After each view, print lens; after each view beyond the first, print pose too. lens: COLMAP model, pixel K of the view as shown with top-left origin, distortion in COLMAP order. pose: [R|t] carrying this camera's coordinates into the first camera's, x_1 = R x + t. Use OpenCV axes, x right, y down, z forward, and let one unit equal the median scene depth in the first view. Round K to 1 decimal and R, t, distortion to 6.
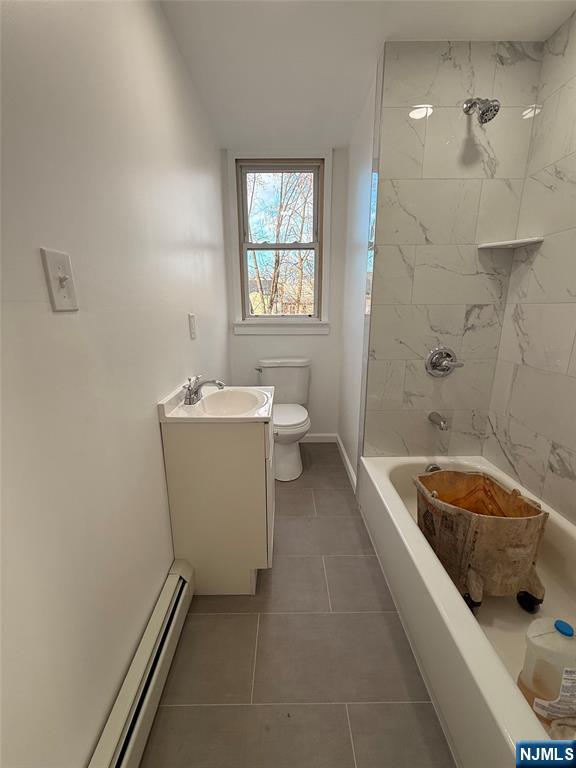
lens RADIAL K [[304.2, 0, 286.8], [0, 304.2, 381.0], [0, 0, 1]] dist [-0.001066, 0.000128]
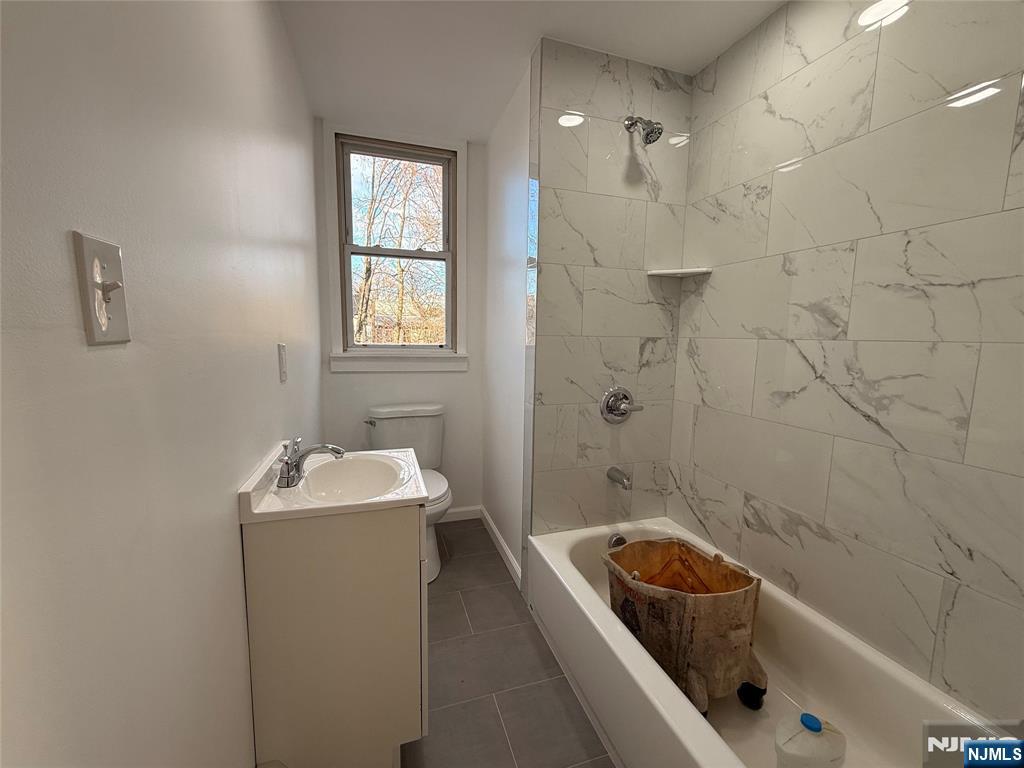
lens RADIAL K [[405.5, 0, 510.3], [0, 405.5, 384.0], [0, 0, 1]] dist [-0.001066, 0.000128]
pose [[0.953415, -0.014927, 0.301292, -0.108950], [0.049032, 0.993161, -0.105954, -0.018986], [-0.297650, 0.115791, 0.947627, 0.044306]]
